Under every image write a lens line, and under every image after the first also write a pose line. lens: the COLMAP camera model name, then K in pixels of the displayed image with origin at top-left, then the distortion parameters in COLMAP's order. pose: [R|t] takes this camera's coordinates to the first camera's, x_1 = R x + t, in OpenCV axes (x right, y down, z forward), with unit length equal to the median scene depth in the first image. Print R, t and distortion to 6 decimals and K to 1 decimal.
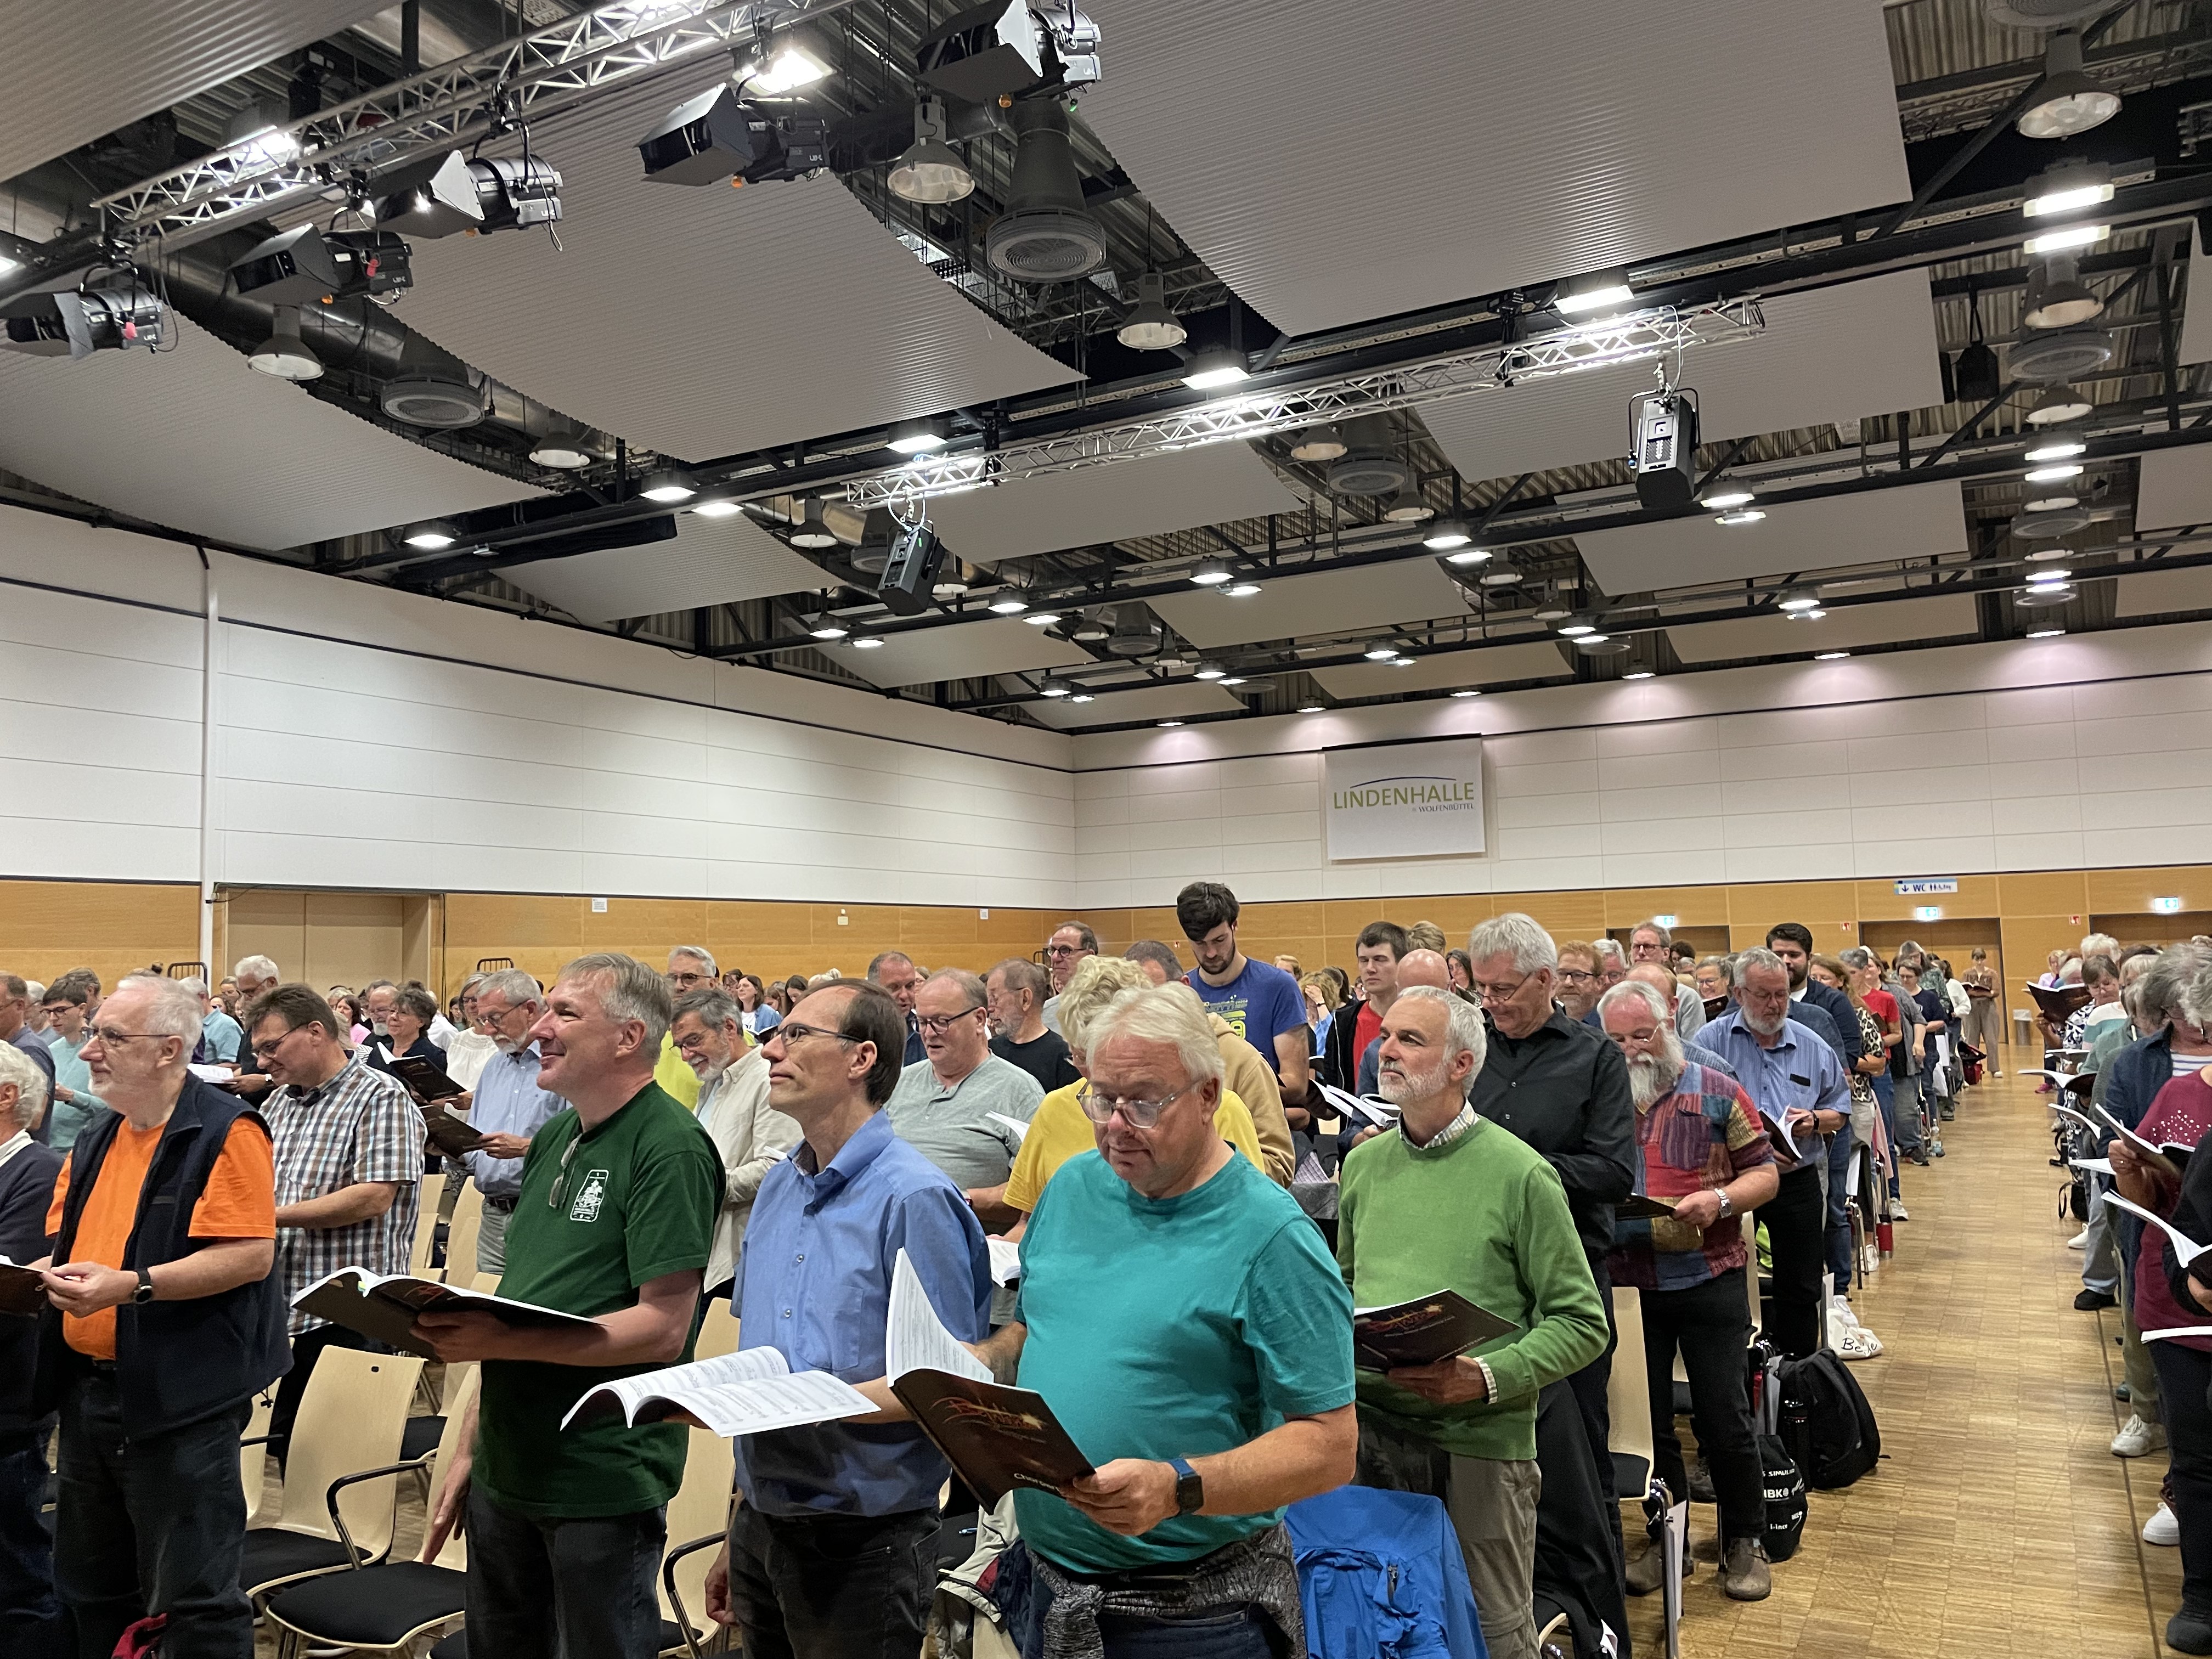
lens RADIAL K [[1657.9, 0, 1098.1], [0, 1657.9, 819.3], [0, 0, 1]] dist [0.089115, -0.116369]
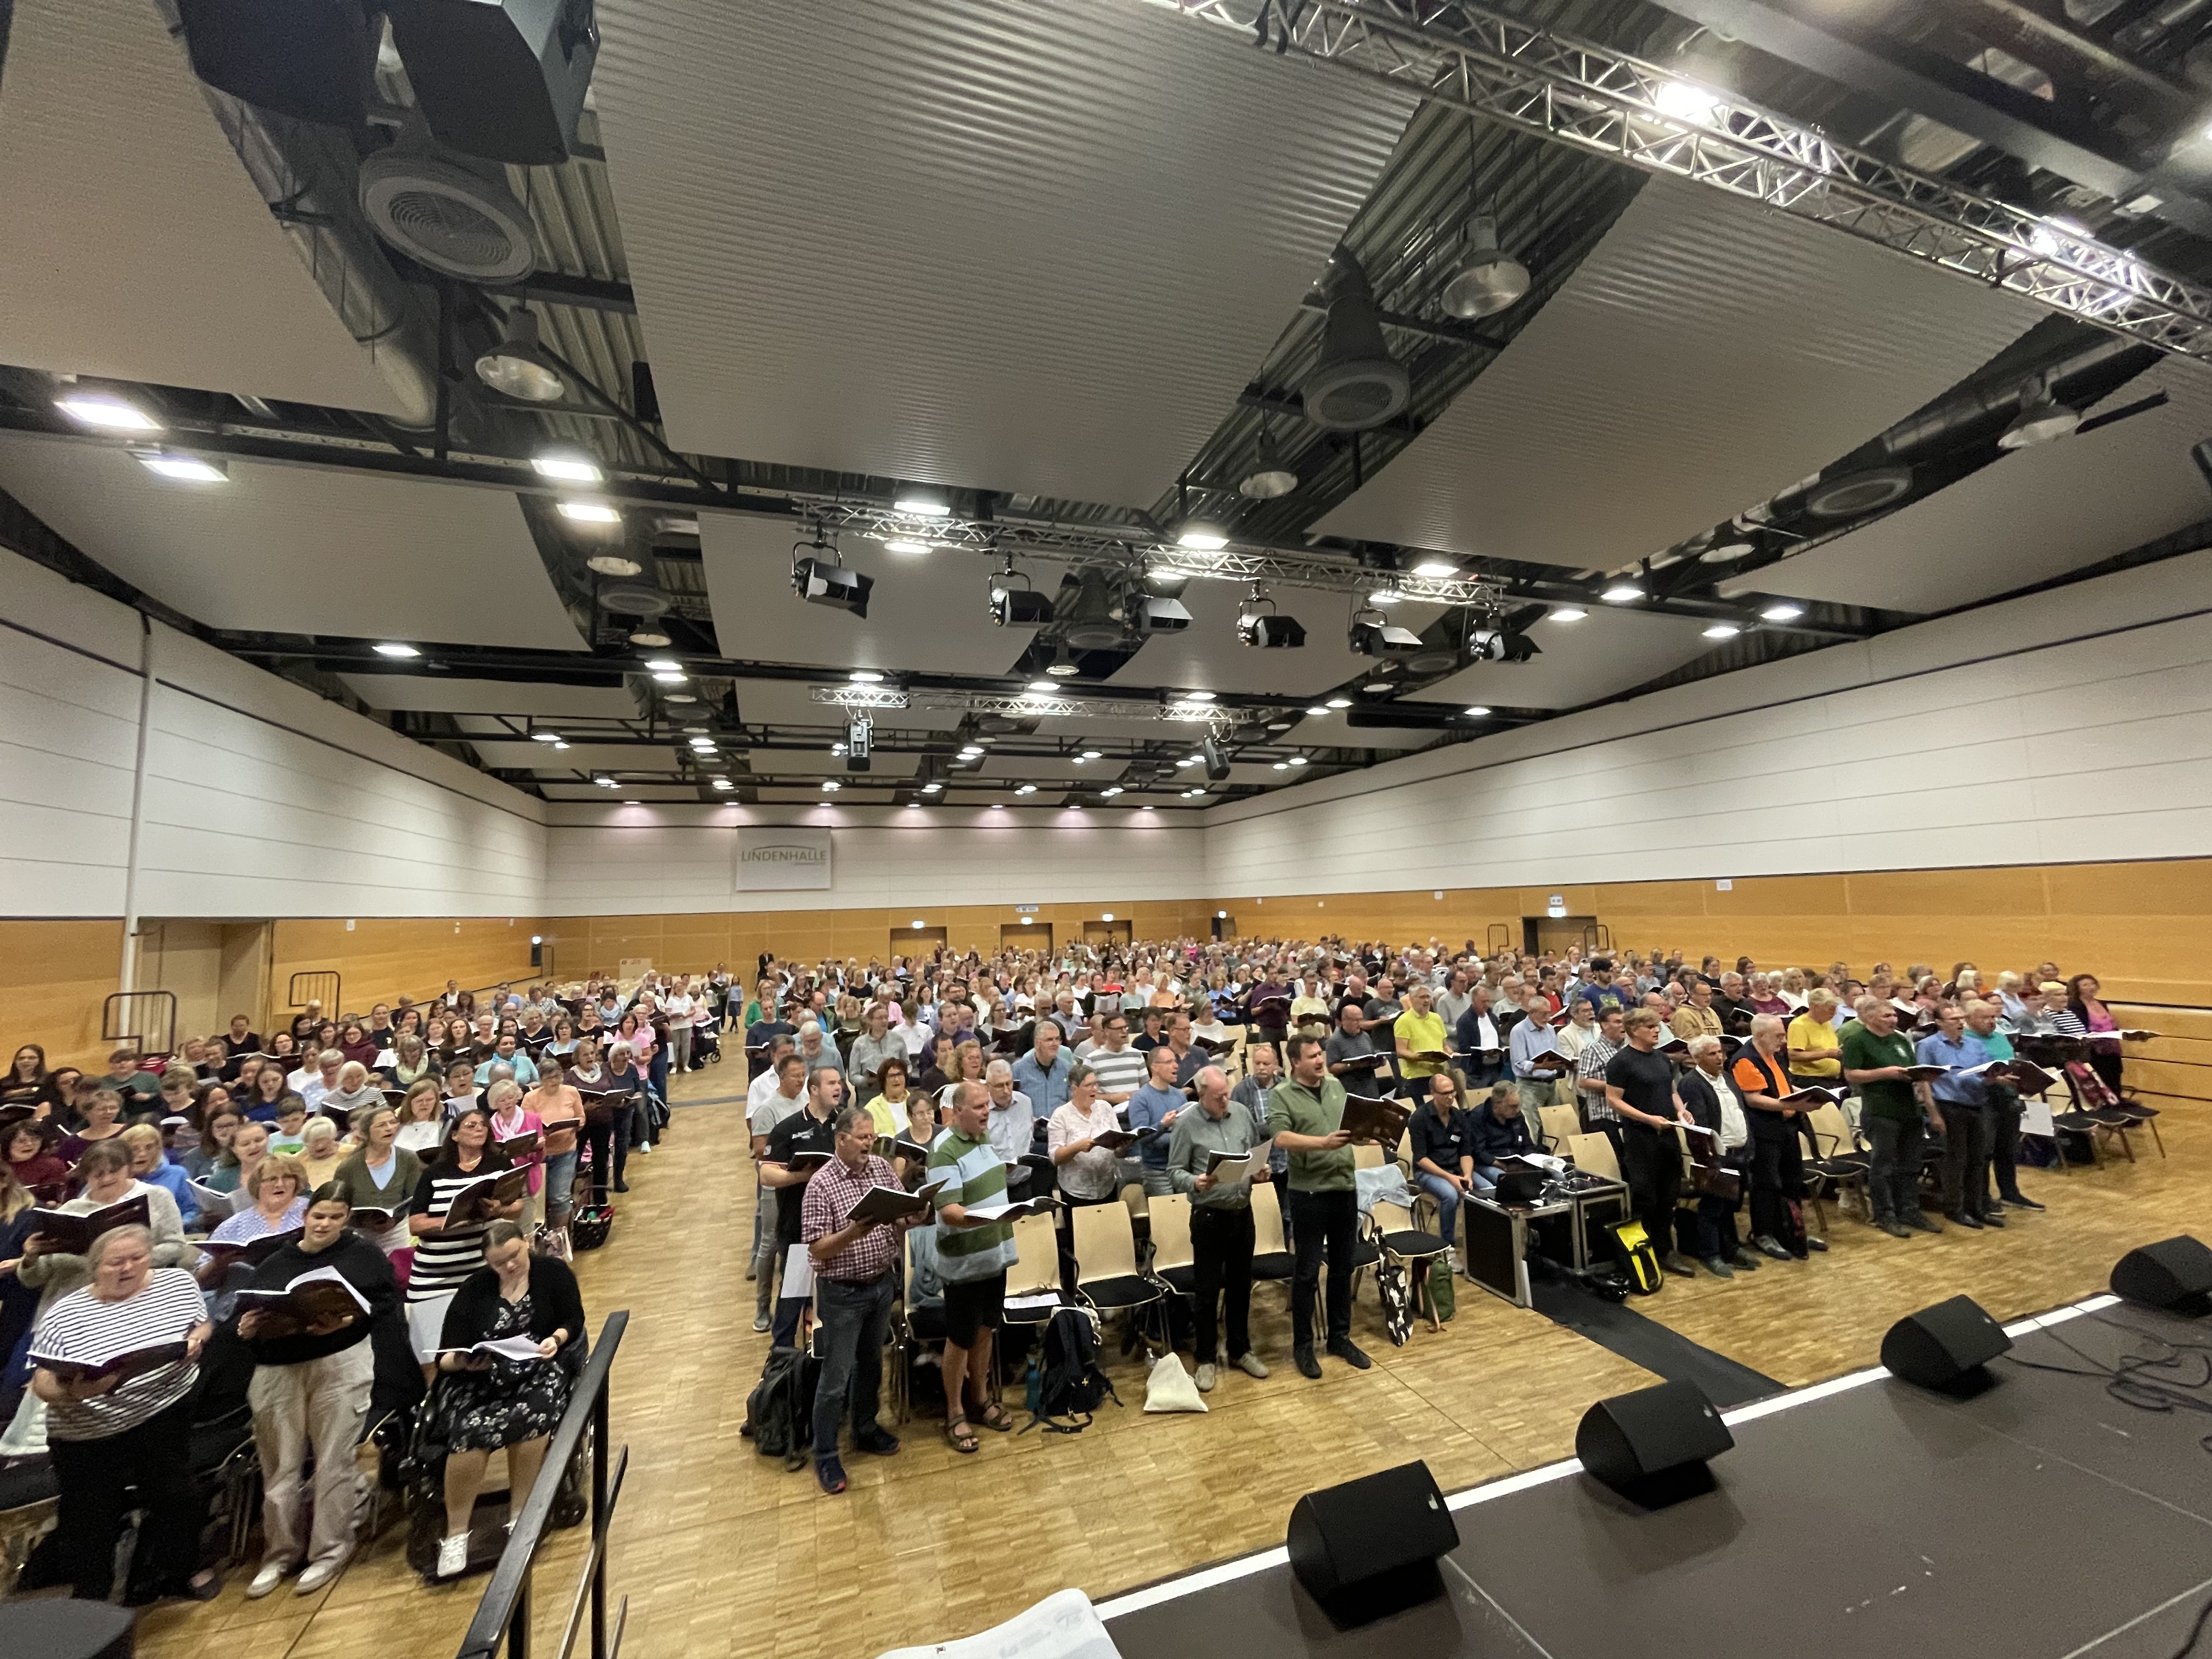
lens RADIAL K [[892.0, 0, 1107.5], [0, 892.0, 820.4], [0, 0, 1]] dist [-0.003644, 0.000030]
pose [[0.664465, 0.077925, 0.743246, -0.367766], [-0.051166, 0.996959, -0.058783, -0.016279], [-0.745566, 0.001030, 0.666431, 0.095427]]
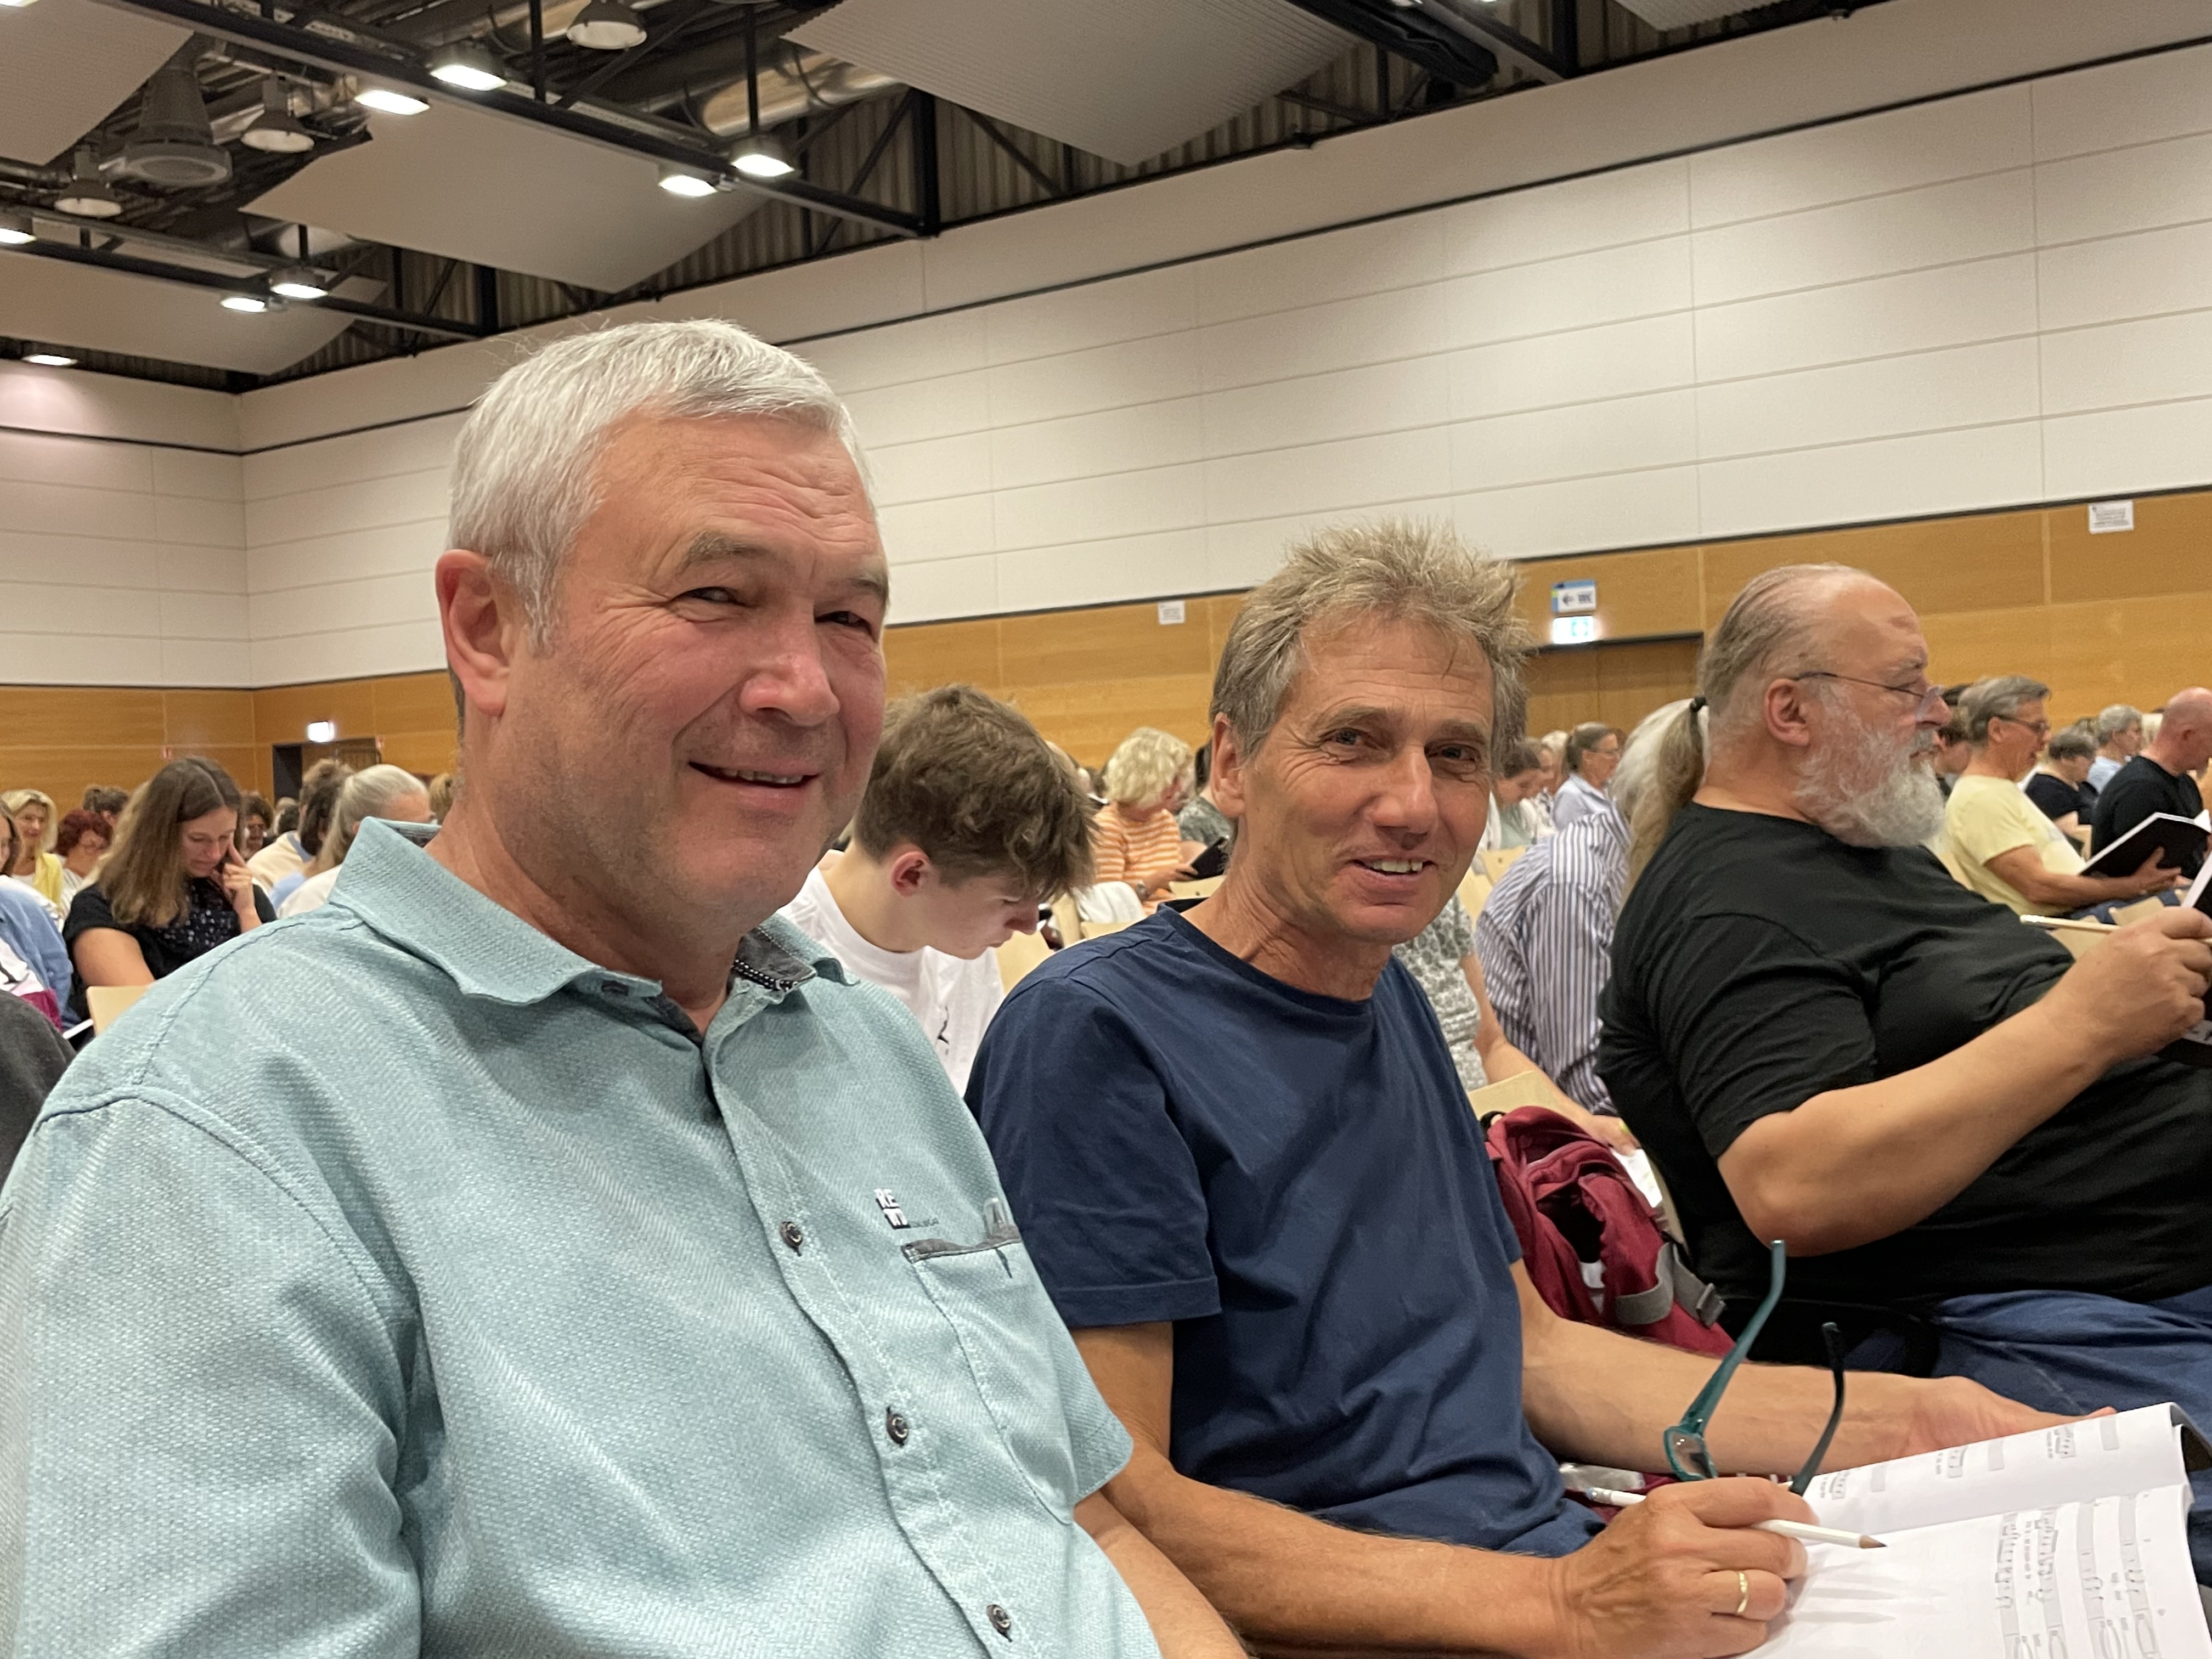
lens RADIAL K [[2160.7, 0, 1083.3], [0, 2160.7, 837.3], [0, 0, 1]] dist [0.052901, 0.000000]
pose [[0.117018, -0.006127, 0.993111, -0.223315], [-0.045422, 0.998902, 0.011514, 0.056908], [-0.992091, -0.046456, 0.116611, 0.375372]]
